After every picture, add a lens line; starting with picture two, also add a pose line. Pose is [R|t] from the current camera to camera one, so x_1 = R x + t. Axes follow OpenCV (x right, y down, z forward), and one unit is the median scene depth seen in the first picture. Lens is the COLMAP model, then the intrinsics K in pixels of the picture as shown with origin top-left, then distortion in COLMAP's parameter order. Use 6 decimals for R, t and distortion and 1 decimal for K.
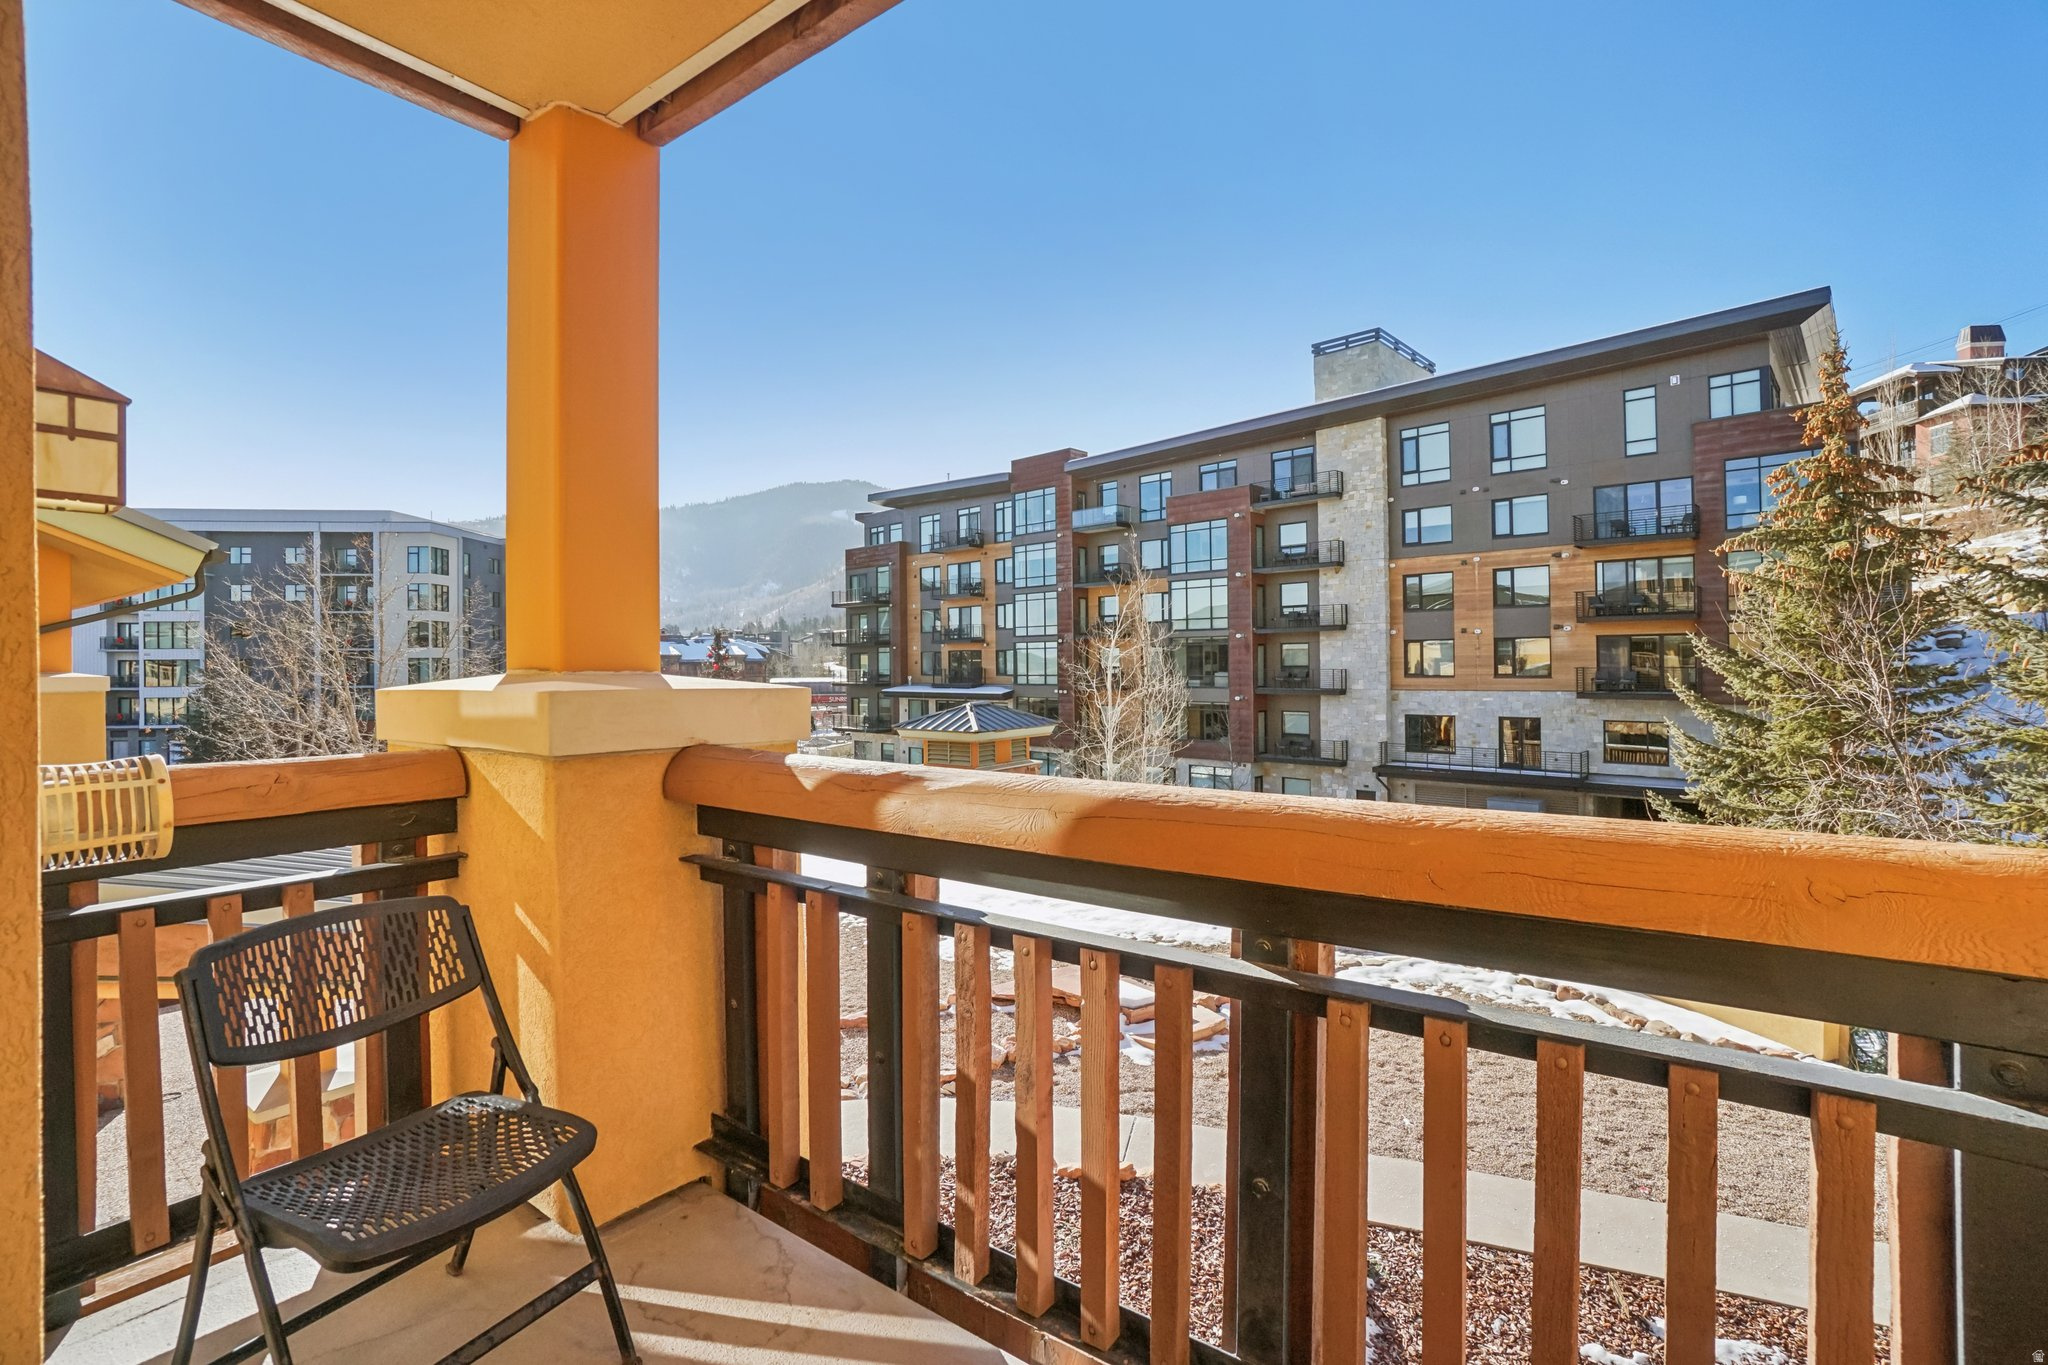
lens RADIAL K [[919.3, 0, 1012.7], [0, 919.3, 666.6], [0, 0, 1]] dist [-0.072503, 0.022917]
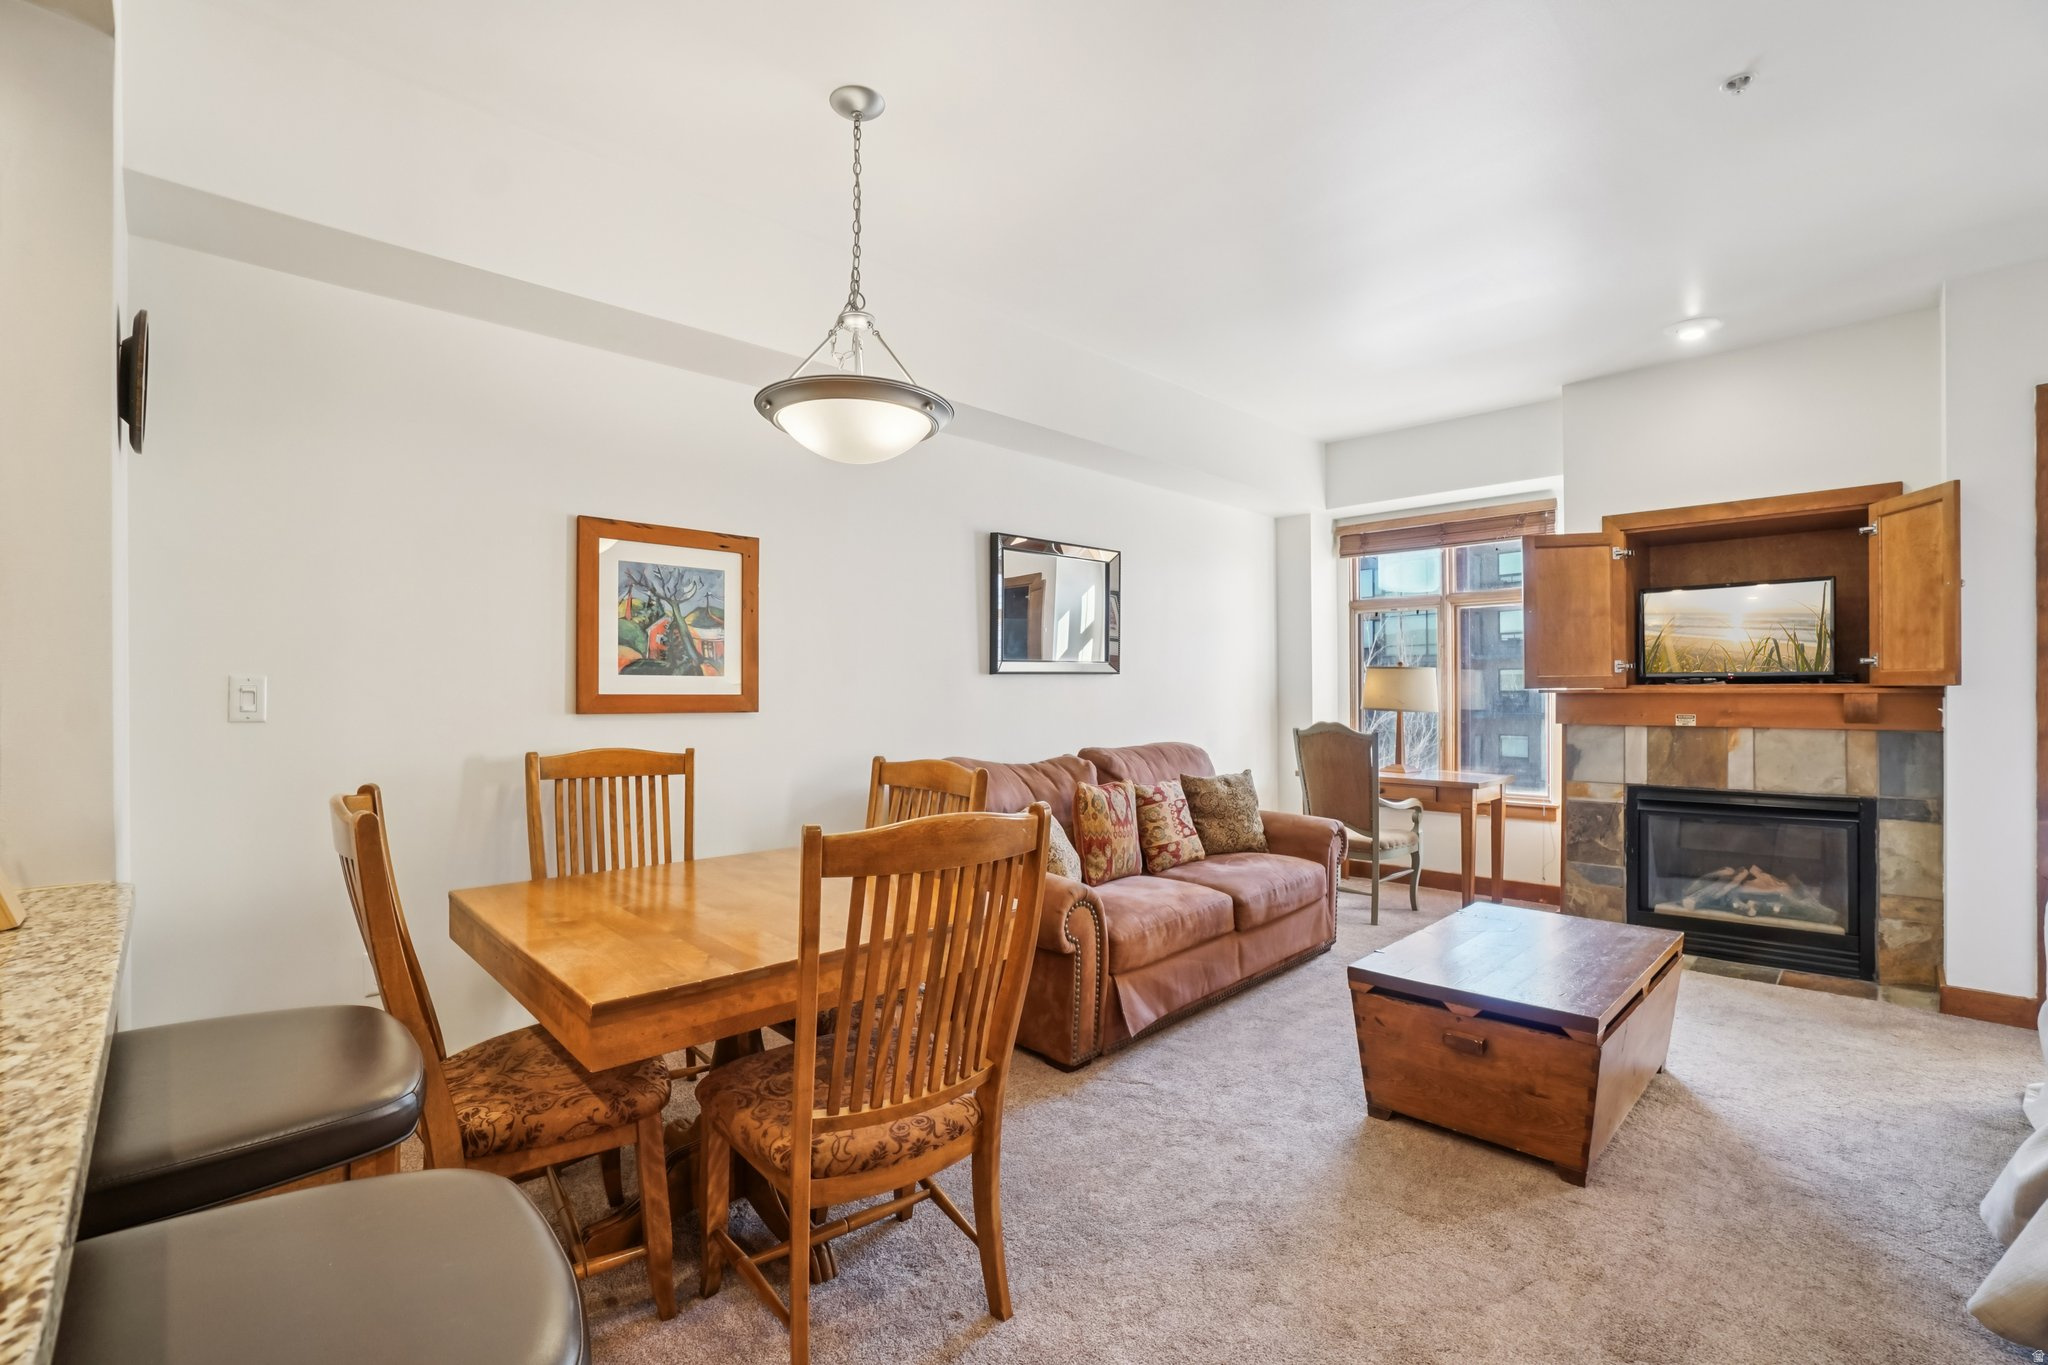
lens RADIAL K [[902.2, 0, 1008.6], [0, 902.2, 692.8], [0, 0, 1]] dist [-0.068596, 0.023442]
pose [[0.987647, 0.001842, -0.156685, -0.105730], [-0.001626, 0.999998, 0.001511, 0.001318], [0.156687, -0.001238, 0.987648, -0.081578]]
